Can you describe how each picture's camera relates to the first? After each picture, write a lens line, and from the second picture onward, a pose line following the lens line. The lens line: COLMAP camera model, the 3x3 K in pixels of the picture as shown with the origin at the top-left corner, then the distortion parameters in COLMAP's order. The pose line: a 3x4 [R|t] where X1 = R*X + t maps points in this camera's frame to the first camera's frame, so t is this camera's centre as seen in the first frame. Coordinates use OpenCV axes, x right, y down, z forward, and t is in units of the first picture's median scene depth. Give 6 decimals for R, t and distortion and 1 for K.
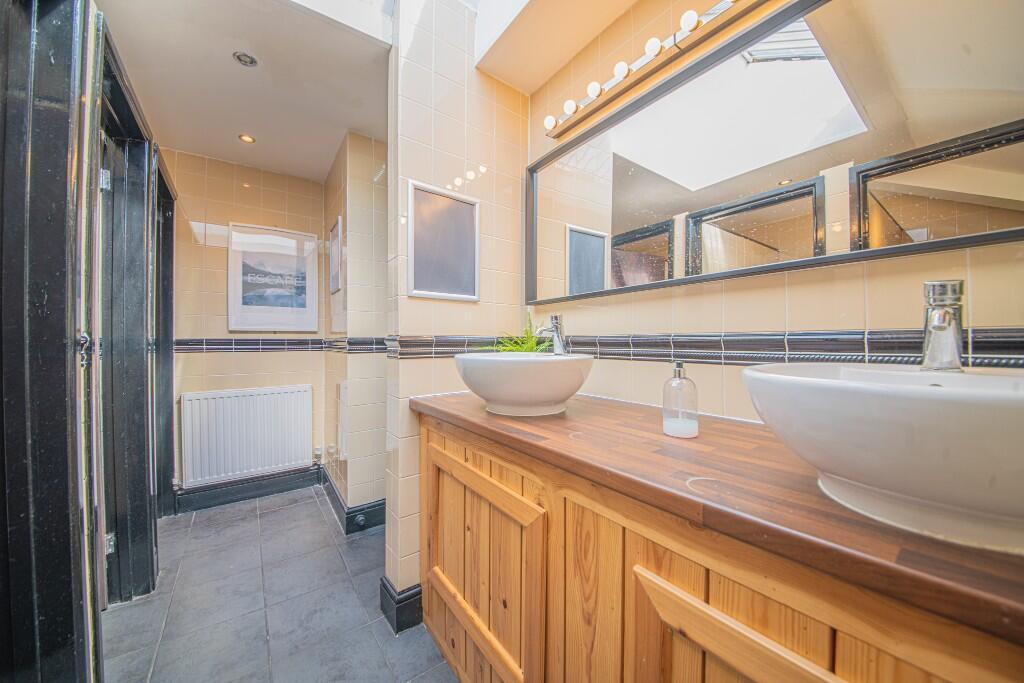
lens RADIAL K [[357.0, 0, 504.6], [0, 357.0, 339.7], [0, 0, 1]] dist [-0.019017, -0.001773]
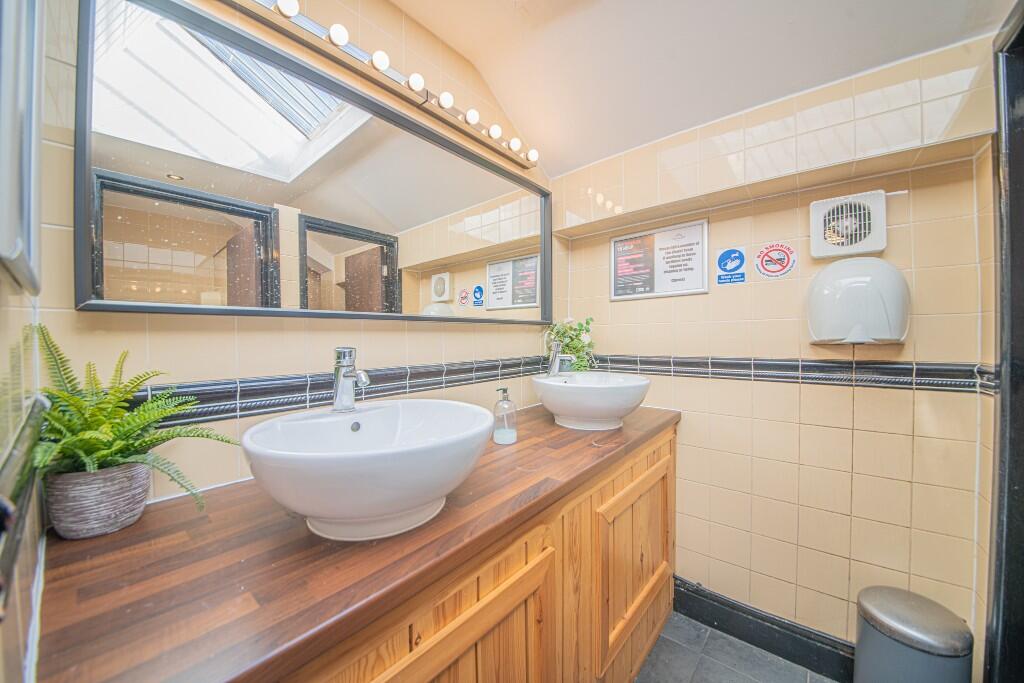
lens RADIAL K [[357.0, 0, 514.9], [0, 357.0, 339.7], [0, 0, 1]] dist [-0.019017, -0.001773]
pose [[-0.259819, -0.001153, 0.965657, -0.821448], [0.007462, 0.999967, 0.003202, -0.125825], [-0.965628, 0.008038, -0.259802, 1.301354]]
